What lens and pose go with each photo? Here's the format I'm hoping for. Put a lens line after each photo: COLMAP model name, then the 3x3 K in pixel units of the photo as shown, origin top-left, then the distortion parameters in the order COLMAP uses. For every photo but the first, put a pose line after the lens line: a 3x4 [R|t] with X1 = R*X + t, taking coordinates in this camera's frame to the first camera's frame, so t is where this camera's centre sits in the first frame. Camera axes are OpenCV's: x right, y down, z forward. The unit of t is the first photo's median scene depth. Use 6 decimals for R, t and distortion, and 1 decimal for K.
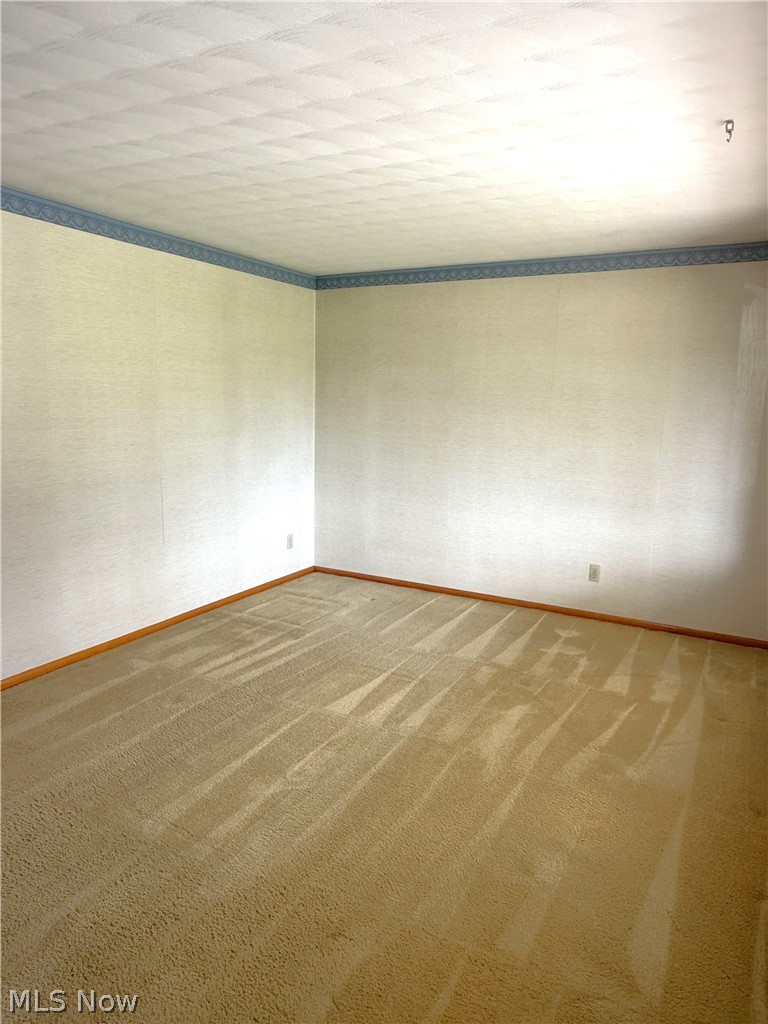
lens RADIAL K [[660.5, 0, 386.0], [0, 660.5, 510.4], [0, 0, 1]] dist [0.001893, 0.000500]
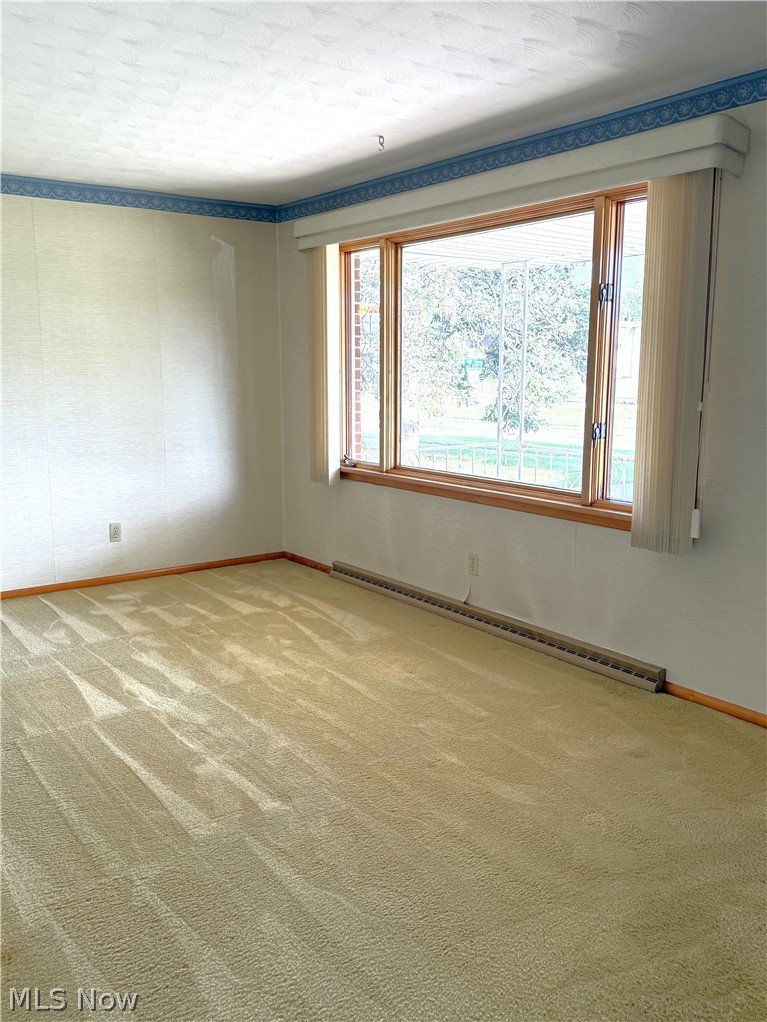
lens RADIAL K [[881.2, 0, 383.7], [0, 881.2, 512.4], [0, 0, 1]] dist [0.008339, 0.001288]
pose [[0.422655, -0.176668, 0.888904, -0.793837], [0.166080, 0.979305, 0.115668, -0.015879], [-0.890944, 0.098741, 0.443249, 0.153889]]
